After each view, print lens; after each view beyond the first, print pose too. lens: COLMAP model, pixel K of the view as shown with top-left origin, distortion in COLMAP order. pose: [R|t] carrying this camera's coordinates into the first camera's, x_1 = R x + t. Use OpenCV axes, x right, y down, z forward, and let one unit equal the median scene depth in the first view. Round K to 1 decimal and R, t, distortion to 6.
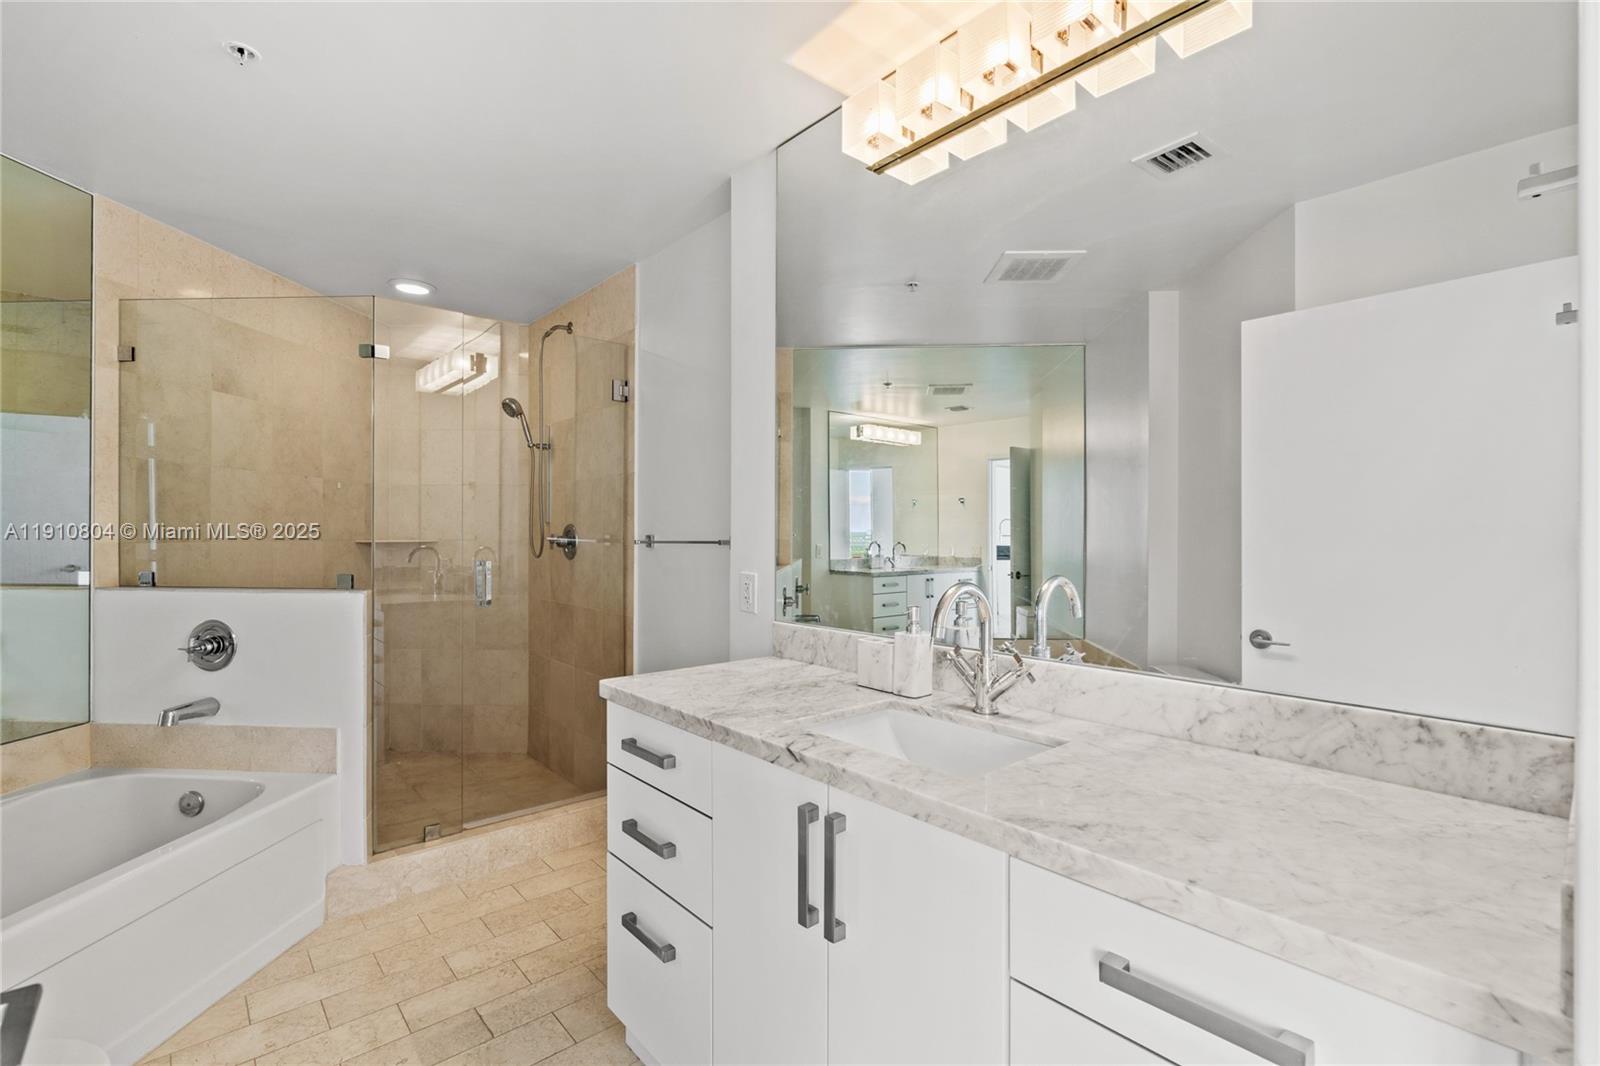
lens RADIAL K [[720.9, 0, 811.3], [0, 720.9, 522.8], [0, 0, 1]] dist [-0.013326, 0.005158]
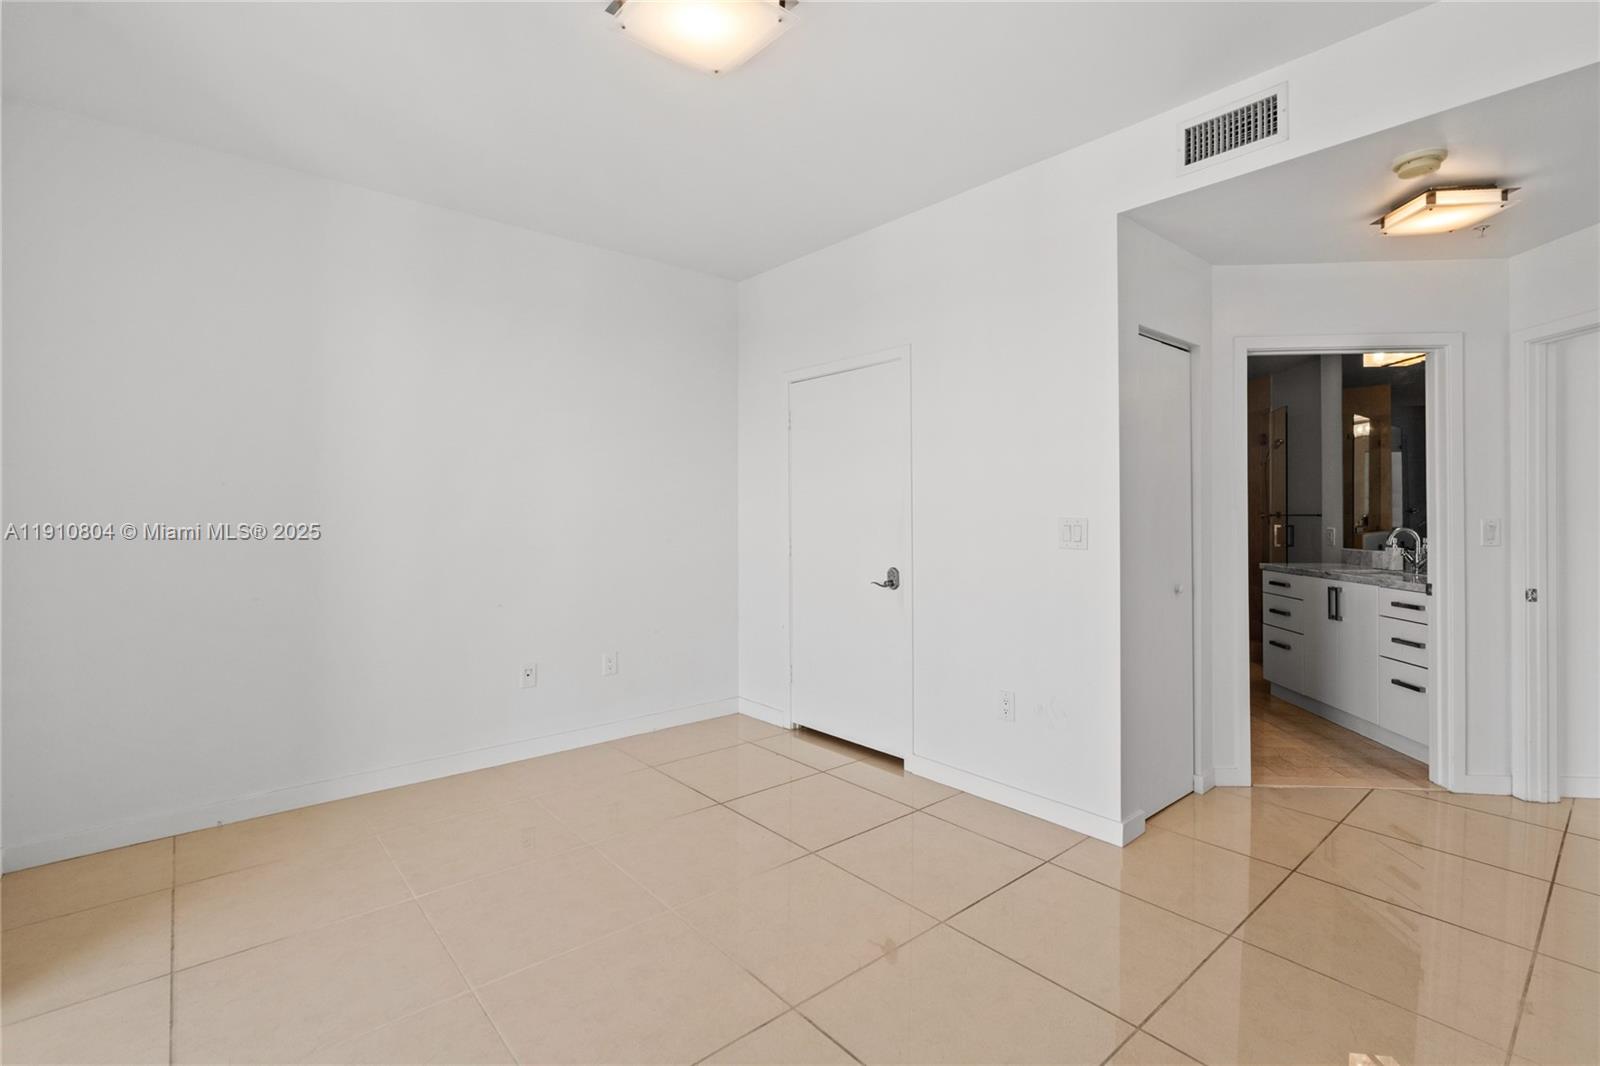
lens RADIAL K [[720.9, 0, 811.3], [0, 720.9, 522.8], [0, 0, 1]] dist [-0.013326, 0.005158]
pose [[0.687761, -0.006309, -0.725910, 0.631677], [0.019089, 0.999774, 0.009396, -0.000075], [0.725686, -0.020320, 0.687726, -2.572824]]
